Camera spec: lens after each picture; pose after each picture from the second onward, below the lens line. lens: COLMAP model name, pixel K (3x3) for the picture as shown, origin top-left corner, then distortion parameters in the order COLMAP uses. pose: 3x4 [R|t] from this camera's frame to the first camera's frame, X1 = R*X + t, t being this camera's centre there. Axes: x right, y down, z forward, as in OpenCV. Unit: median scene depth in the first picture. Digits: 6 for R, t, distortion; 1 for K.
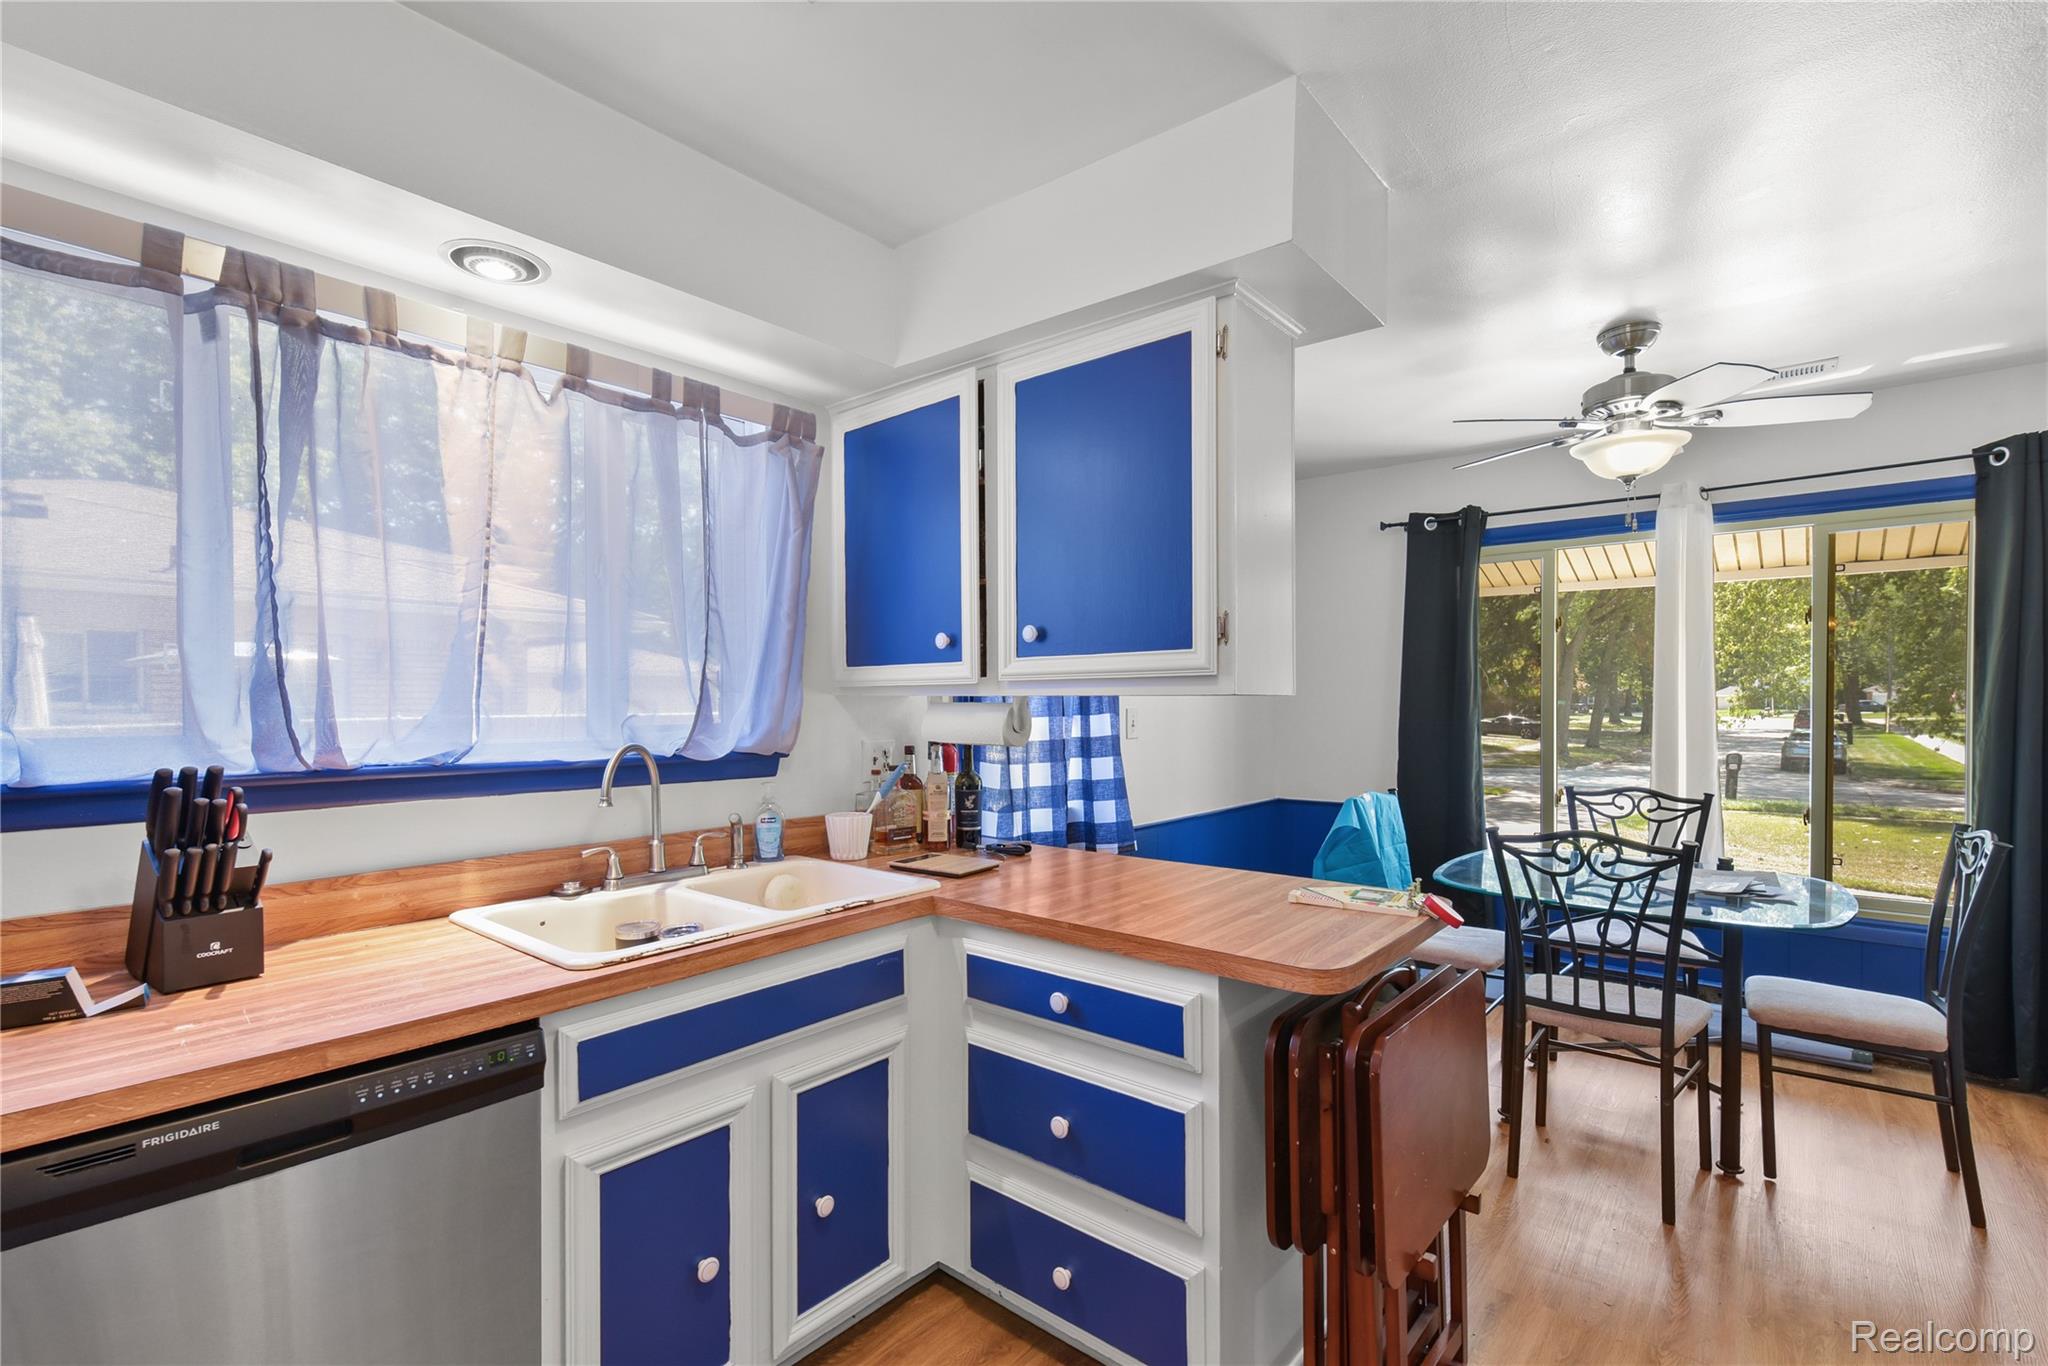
lens RADIAL K [[932.0, 0, 1027.7], [0, 932.0, 705.8], [0, 0, 1]] dist [0.006231, 0.000388]
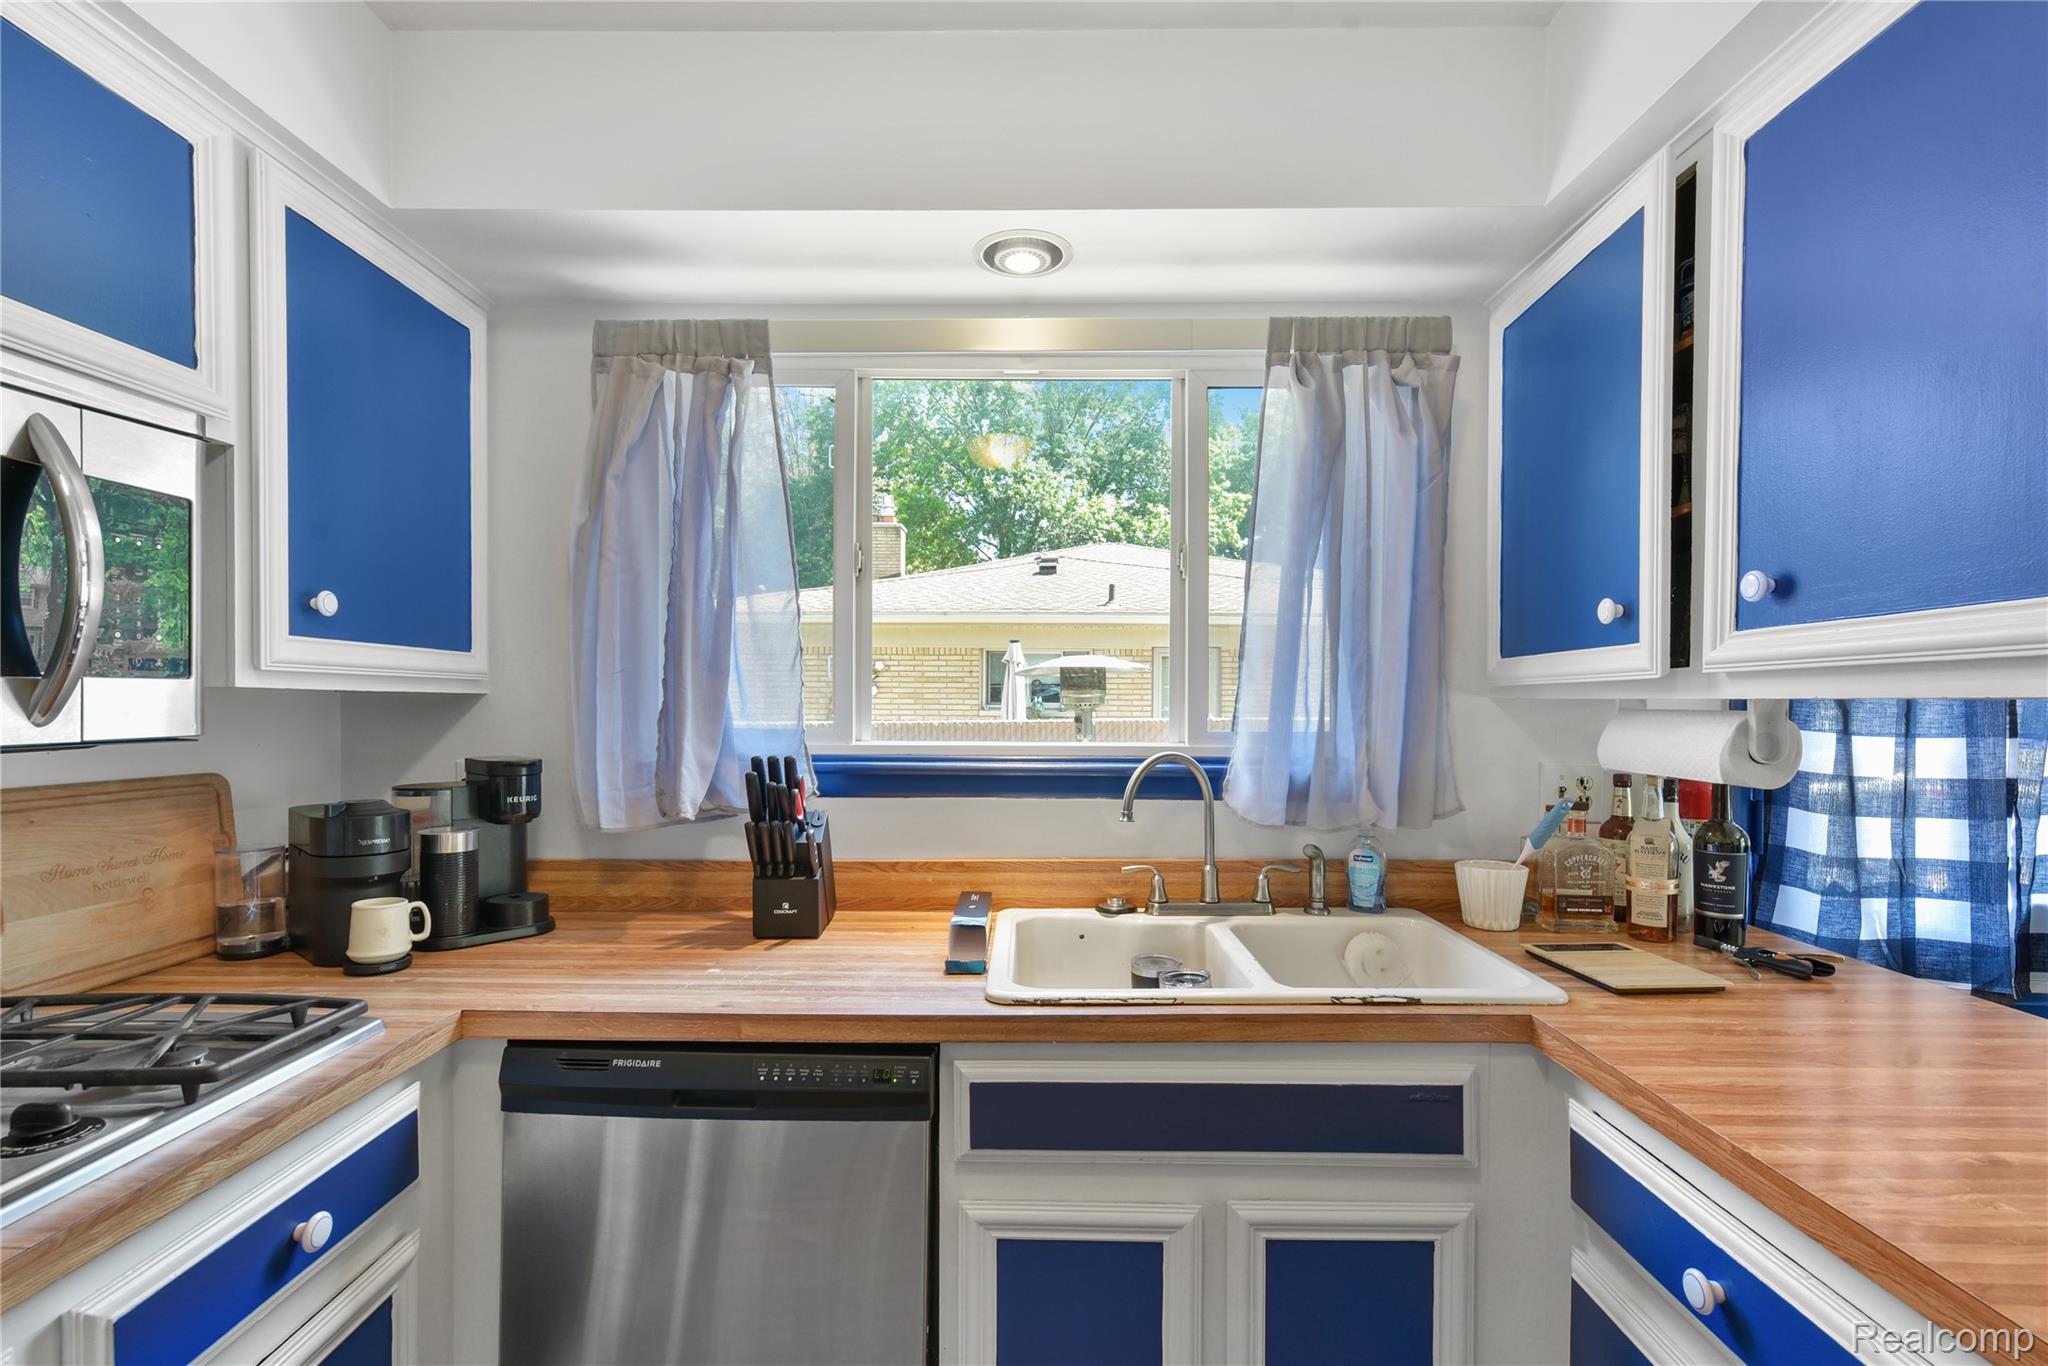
lens RADIAL K [[944.8, 0, 1018.4], [0, 944.8, 705.8], [0, 0, 1]] dist [0.005609, 0.000530]
pose [[0.628894, 0.007132, -0.777458, 0.181386], [-0.010590, 0.999944, 0.000607, -0.002199], [0.777419, 0.007851, 0.628934, 0.332002]]
